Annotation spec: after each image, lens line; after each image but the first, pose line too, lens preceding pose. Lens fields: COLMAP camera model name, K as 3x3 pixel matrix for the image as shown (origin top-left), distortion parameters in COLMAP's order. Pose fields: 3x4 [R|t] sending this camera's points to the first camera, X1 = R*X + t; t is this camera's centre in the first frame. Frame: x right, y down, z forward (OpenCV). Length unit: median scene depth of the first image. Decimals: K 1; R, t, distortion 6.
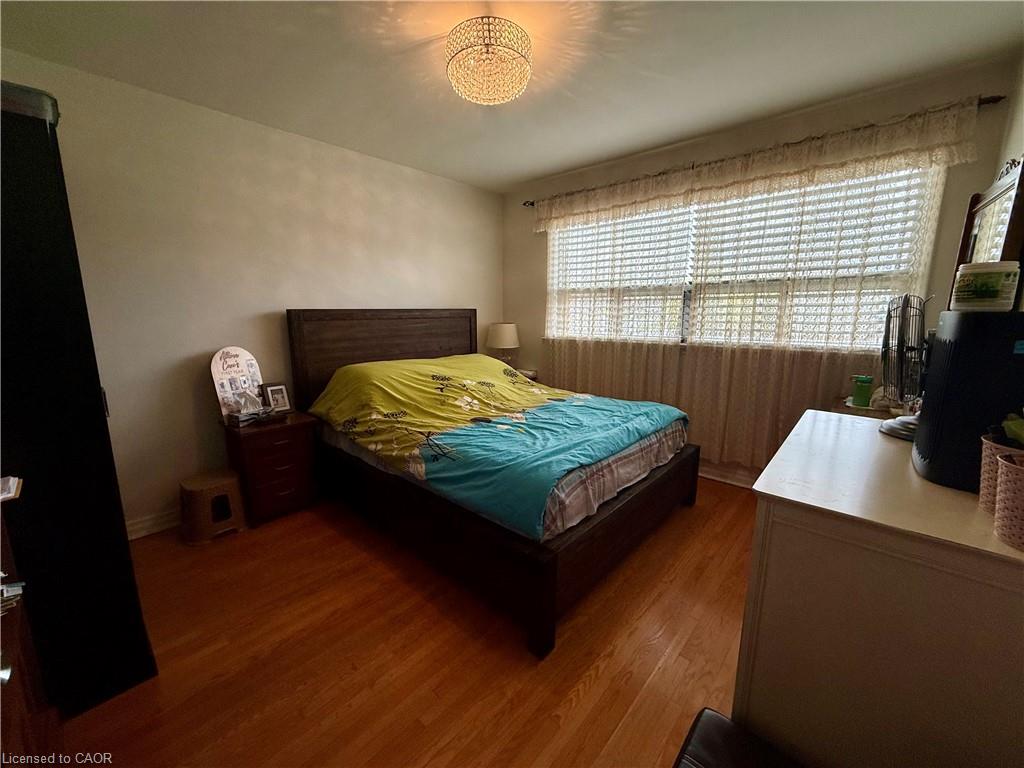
lens RADIAL K [[409.2, 0, 508.4], [0, 409.2, 385.0], [0, 0, 1]] dist [-0.000293, -0.000628]
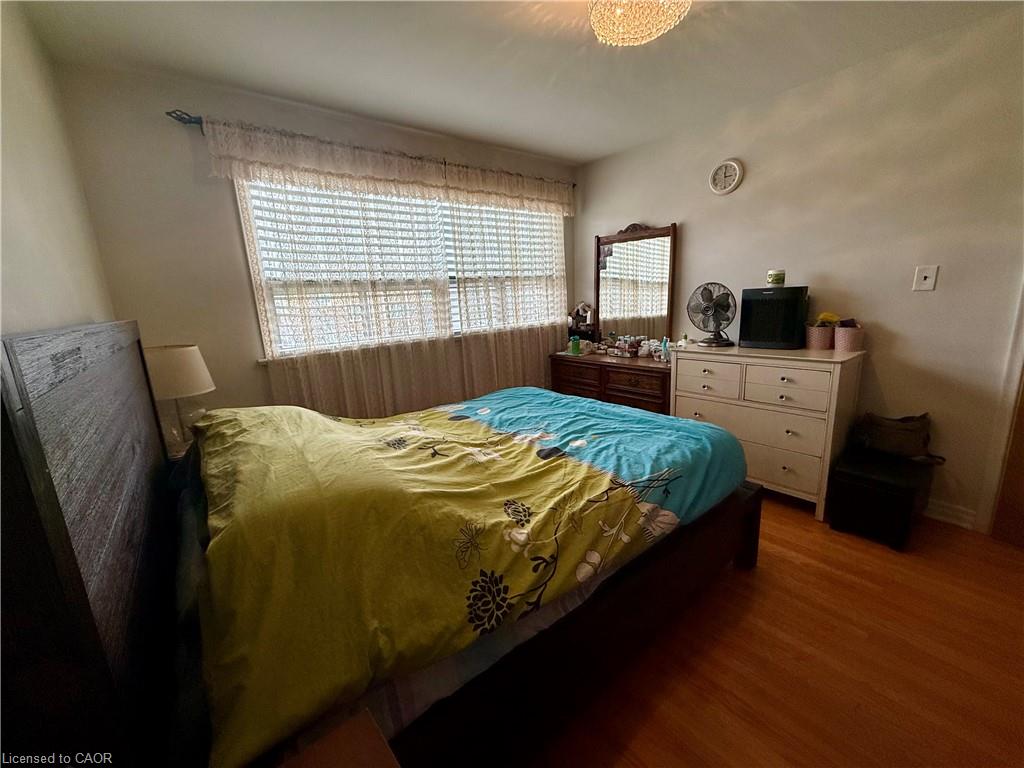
lens RADIAL K [[409.2, 0, 510.4], [0, 409.2, 384.1], [0, 0, 1]] dist [-0.000293, -0.000628]
pose [[0.161206, -0.212408, 0.963792, -0.658655], [0.228580, 0.958047, 0.172908, -0.151562], [-0.960085, 0.192430, 0.202995, 0.784261]]
